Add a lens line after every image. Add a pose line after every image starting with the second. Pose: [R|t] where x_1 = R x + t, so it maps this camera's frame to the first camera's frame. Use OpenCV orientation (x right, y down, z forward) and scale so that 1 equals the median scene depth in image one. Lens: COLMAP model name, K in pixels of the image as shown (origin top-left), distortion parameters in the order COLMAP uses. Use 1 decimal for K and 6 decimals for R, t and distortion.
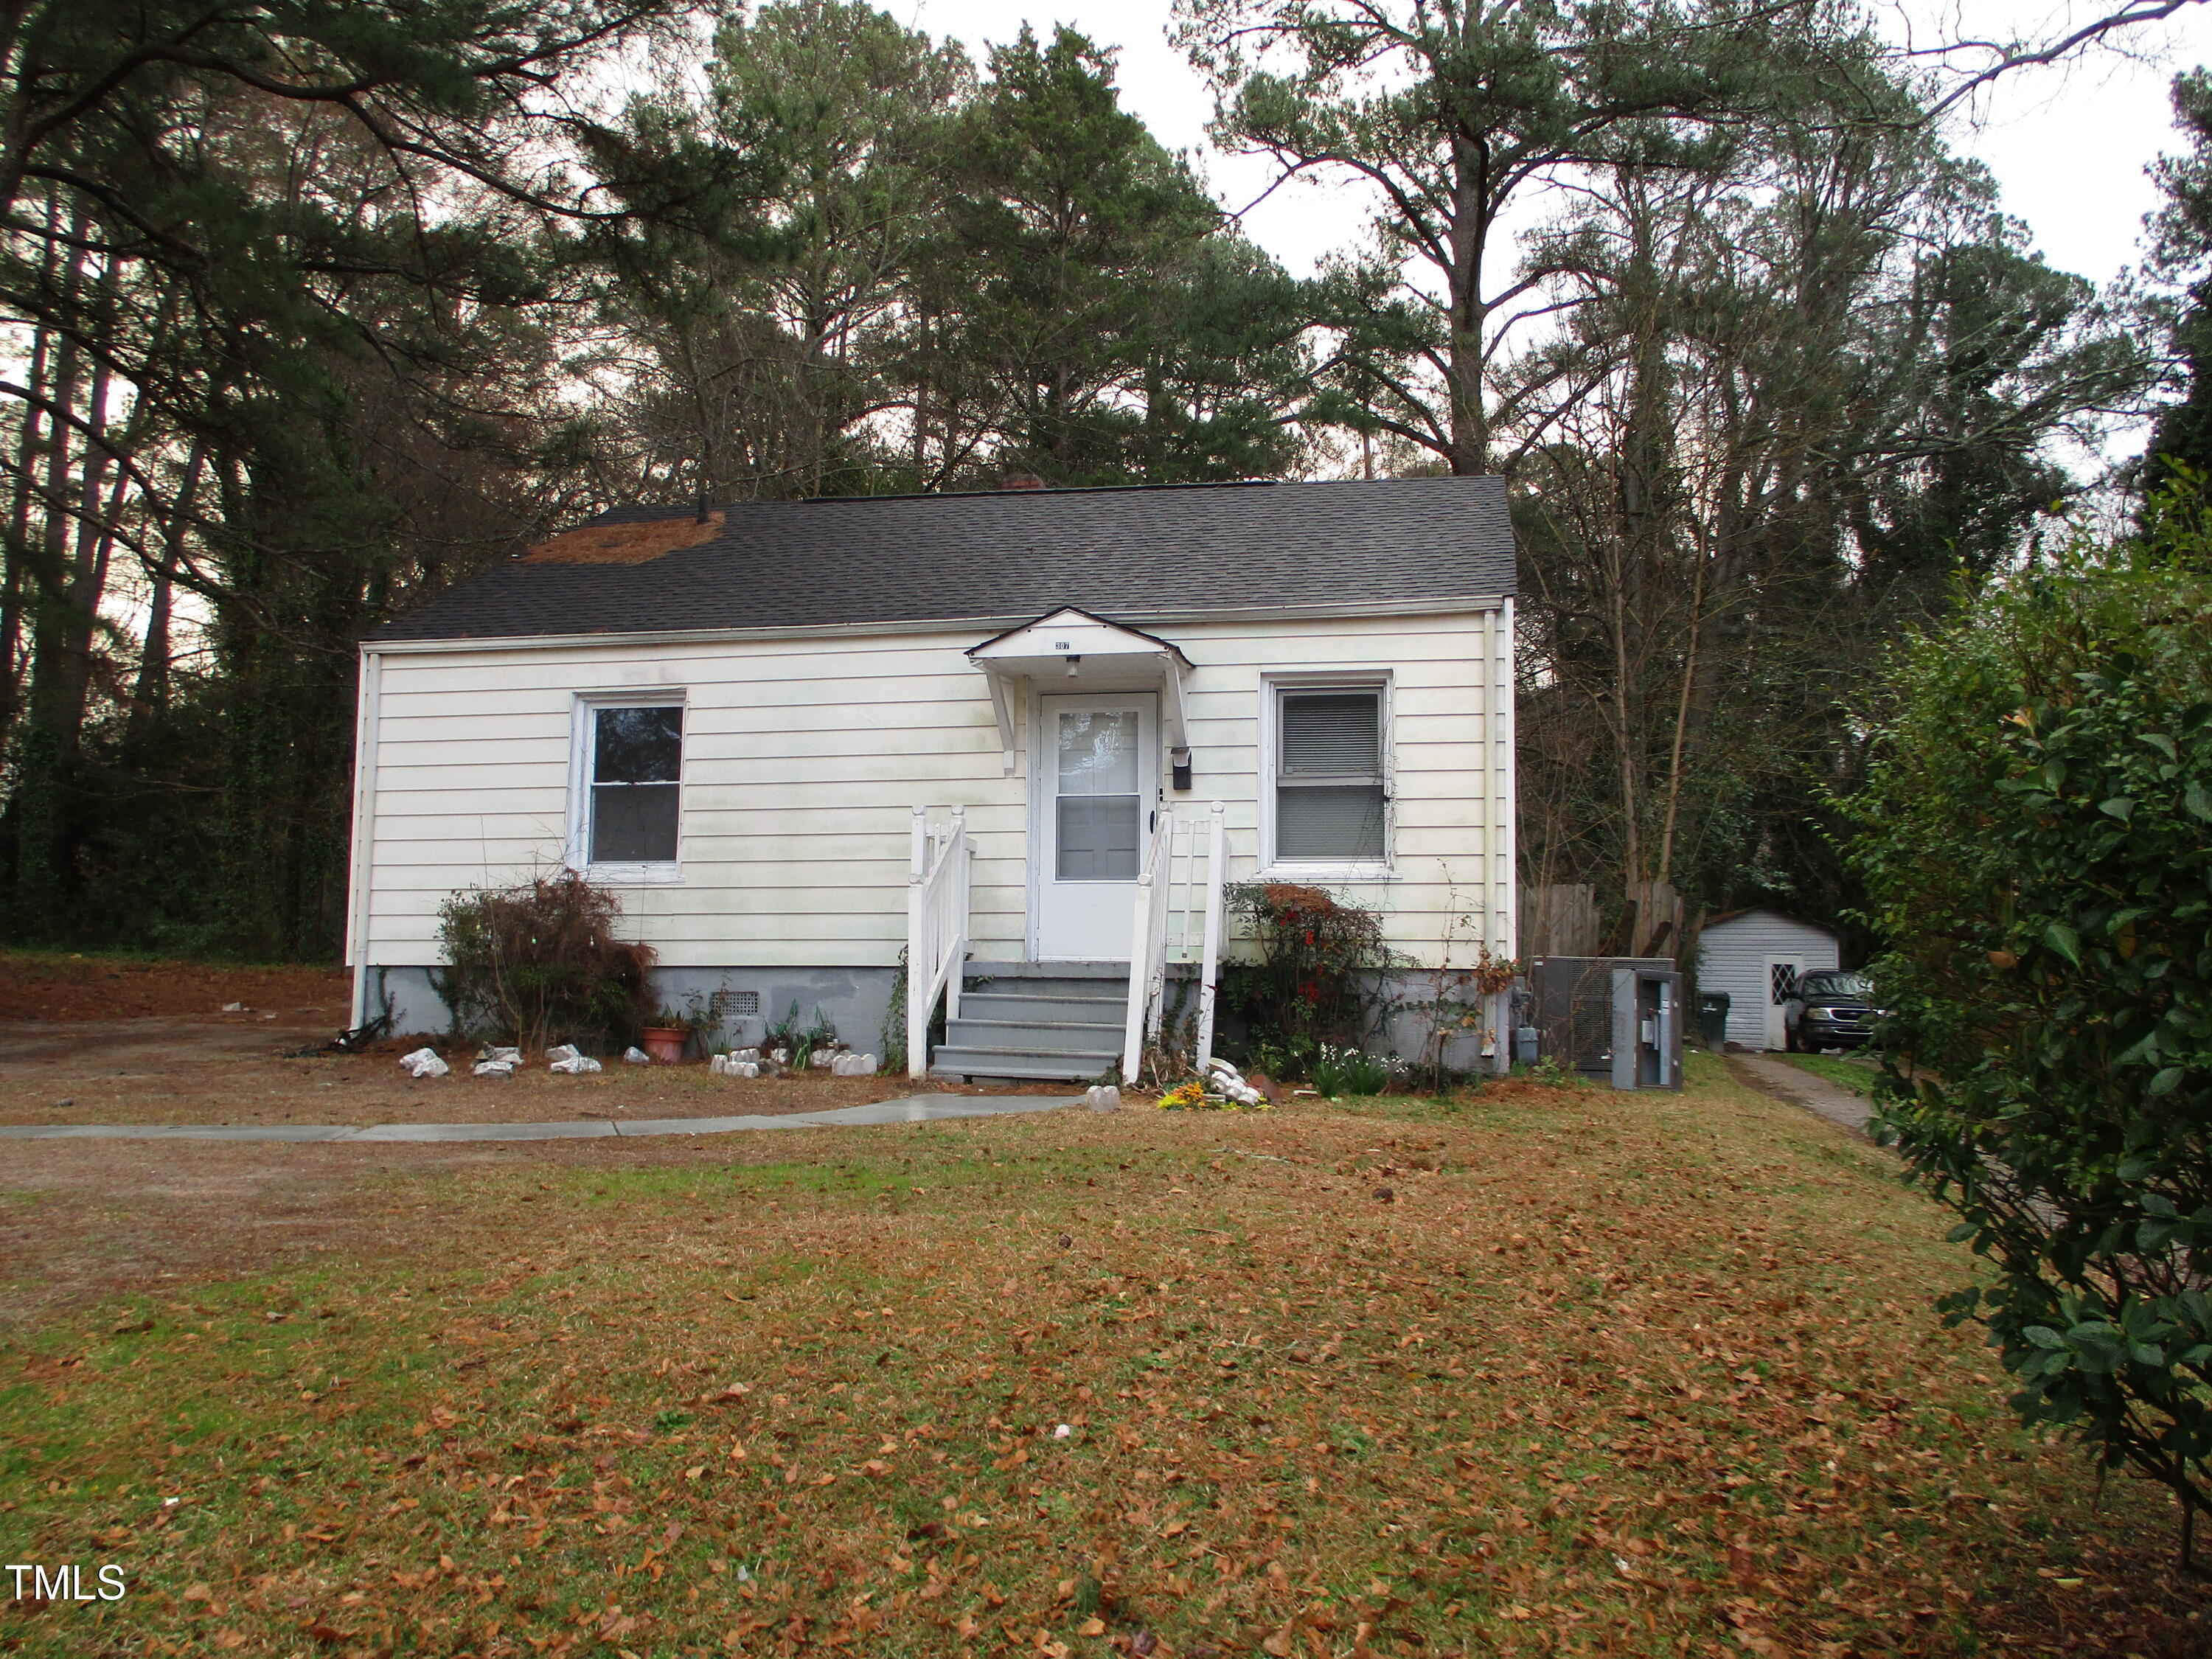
lens RADIAL K [[1801.1, 0, 1106.0], [0, 1801.1, 829.5], [0, 0, 1]] dist [-0.015543, -0.003379]
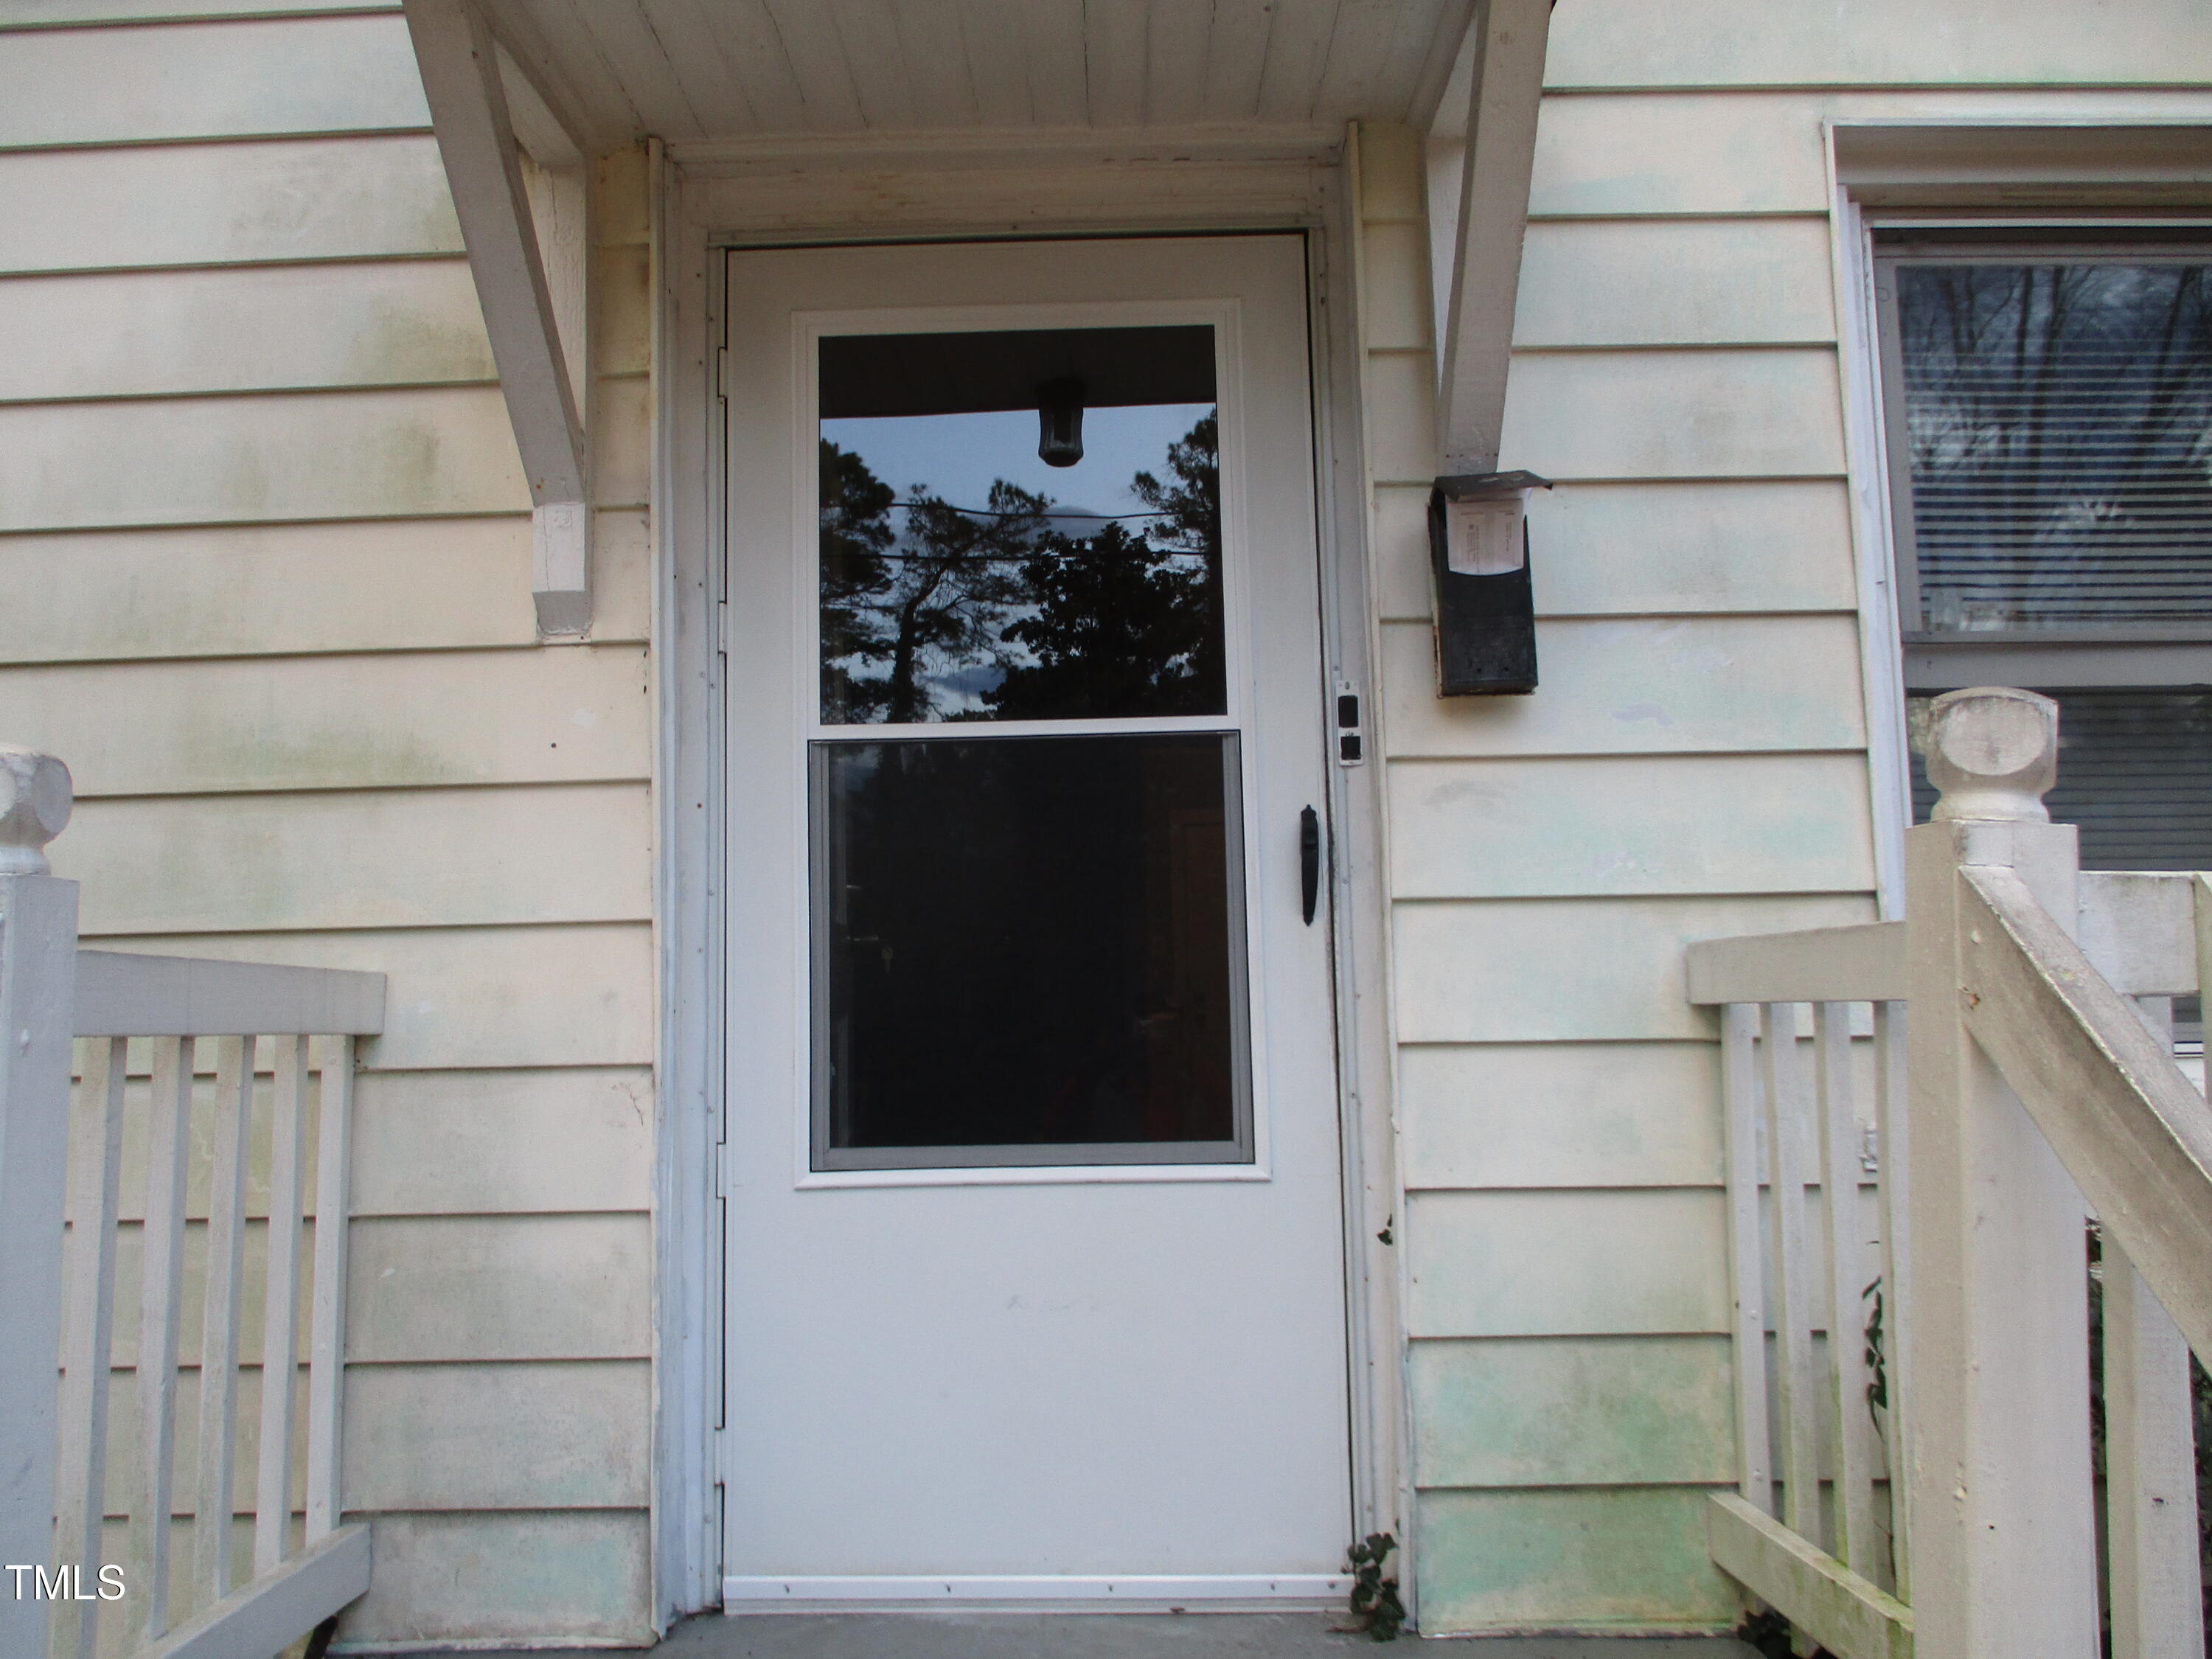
lens RADIAL K [[1801.1, 0, 1106.0], [0, 1801.1, 829.5], [0, 0, 1]] dist [-0.015543, -0.003379]
pose [[0.982069, -0.007333, 0.188378, -0.032750], [0.011753, 0.999681, -0.022361, -0.003878], [-0.188154, 0.024174, 0.981842, 0.789979]]
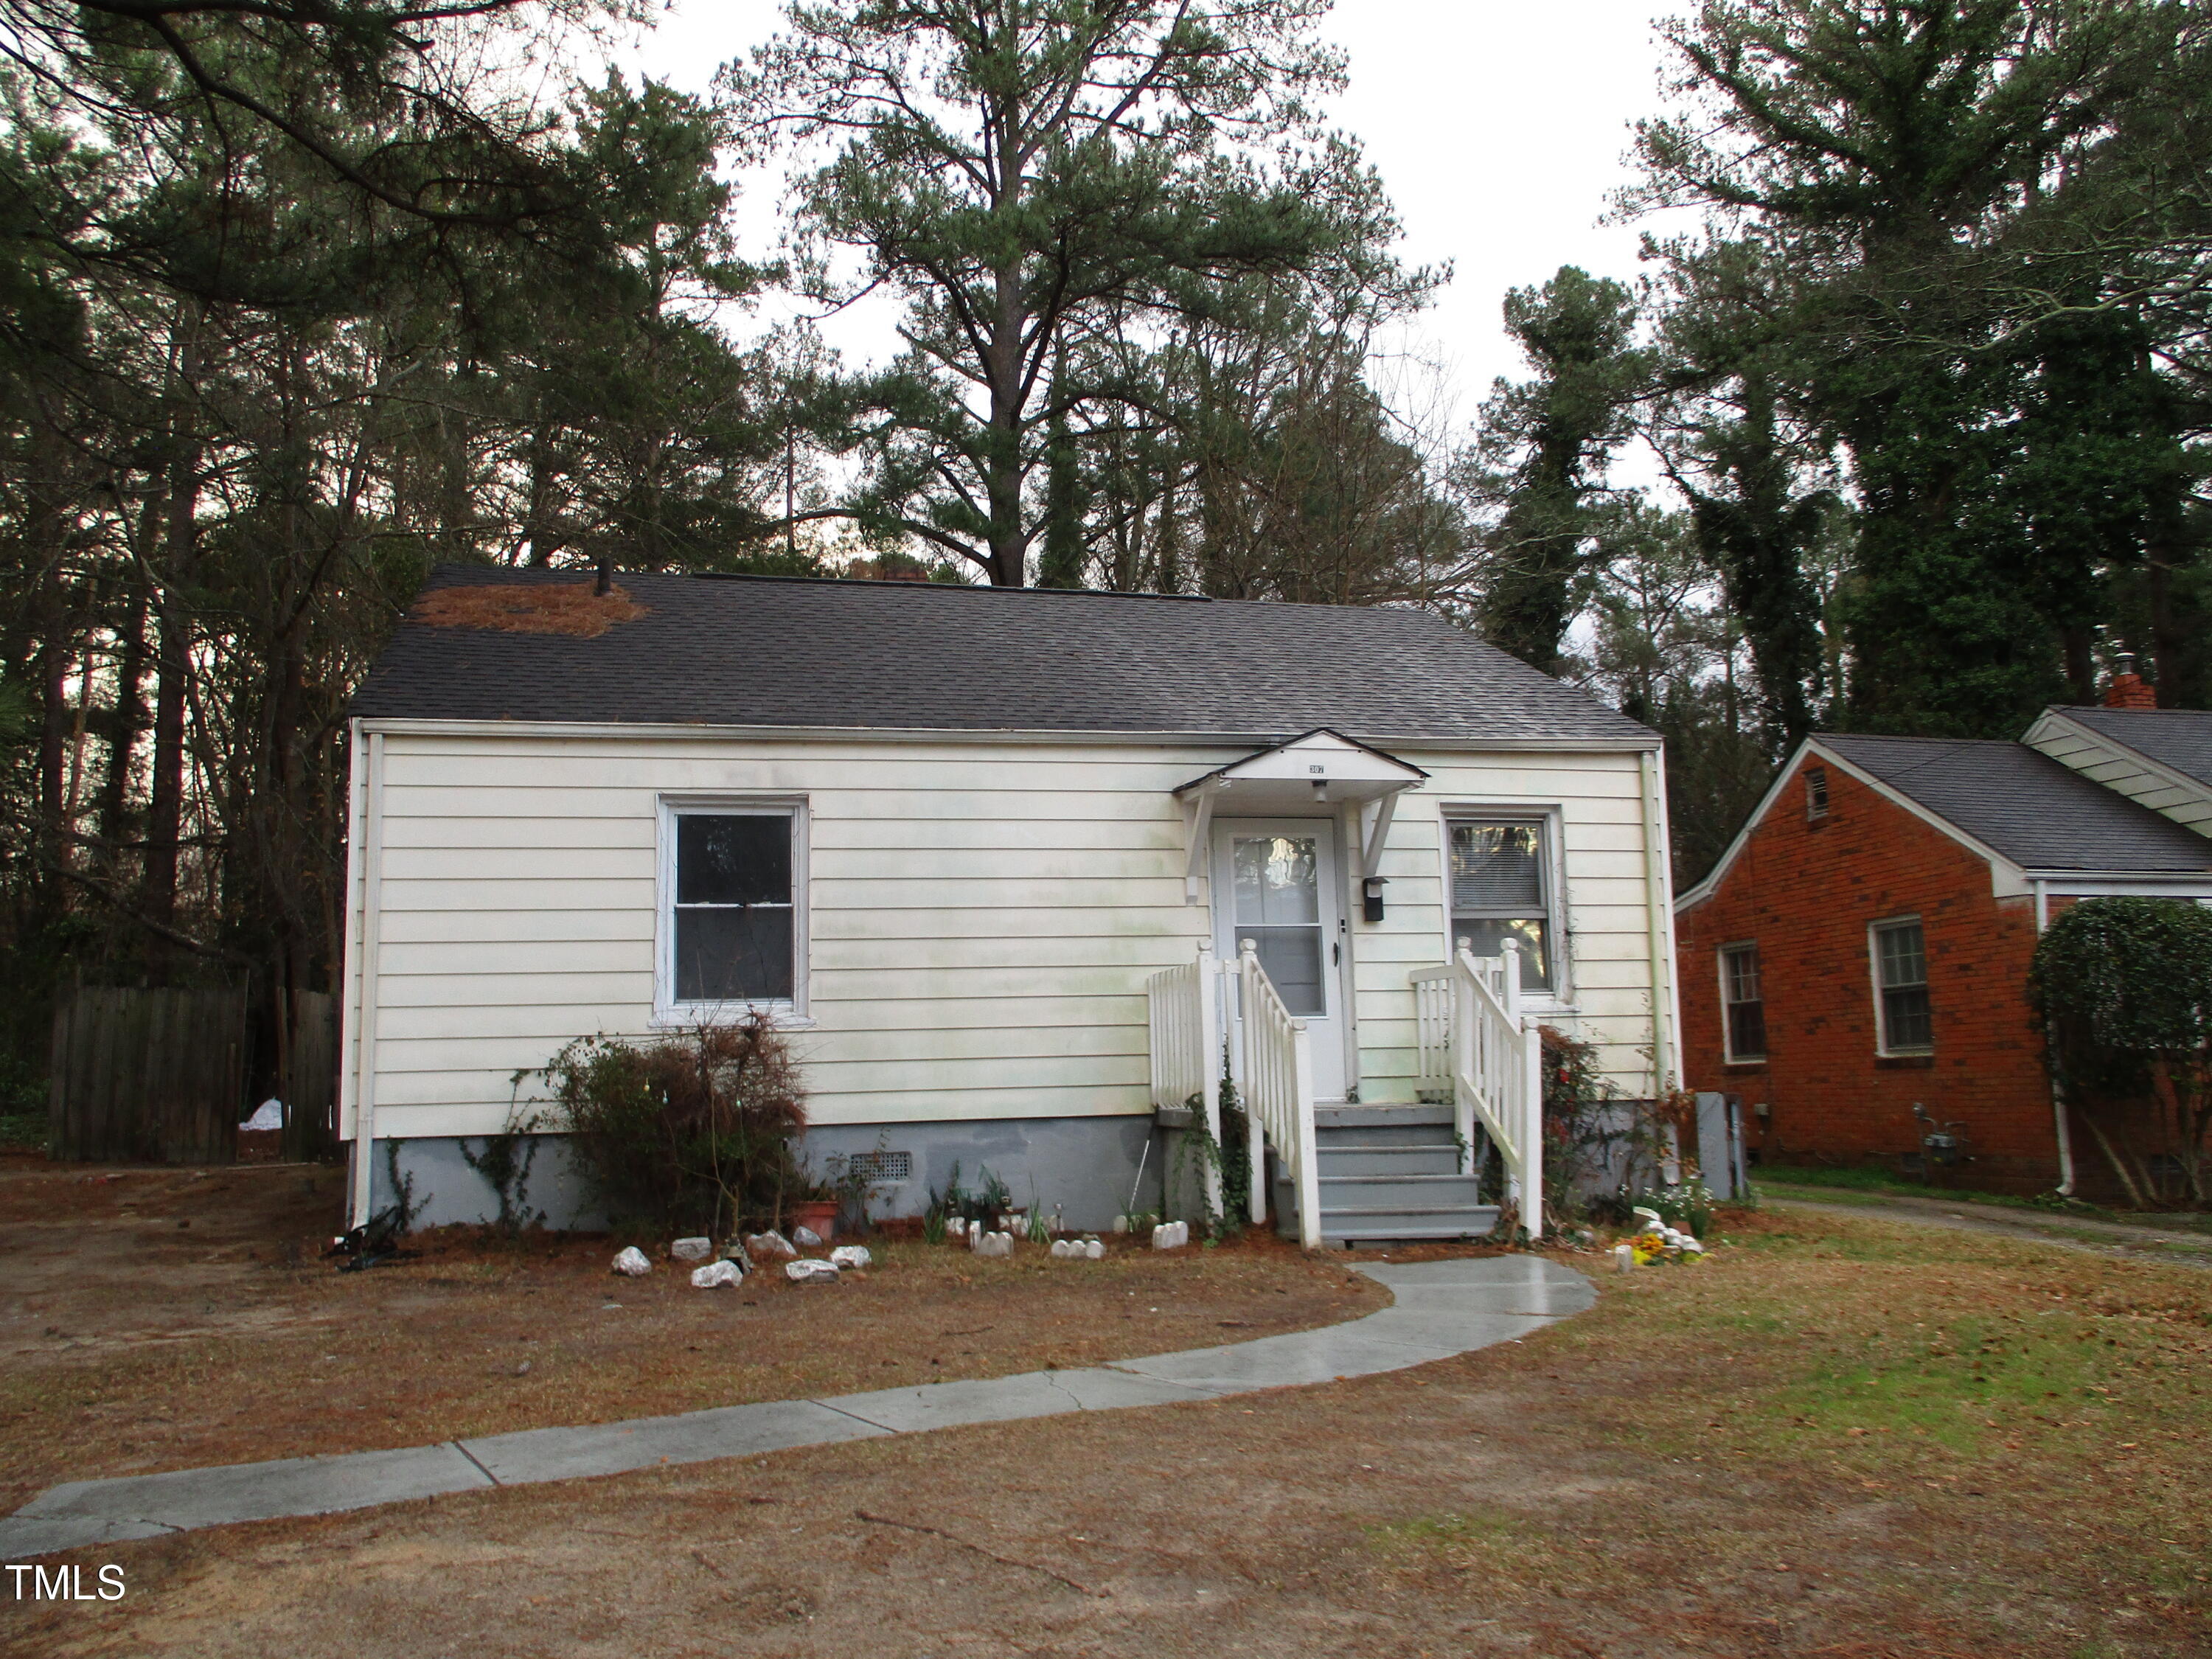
lens RADIAL K [[1801.1, 0, 1106.0], [0, 1801.1, 829.5], [0, 0, 1]] dist [-0.015543, -0.003379]
pose [[0.908737, 0.028440, 0.416400, -0.472766], [-0.006338, 0.998501, -0.054367, -0.017160], [-0.417321, 0.046767, 0.907555, 0.176307]]
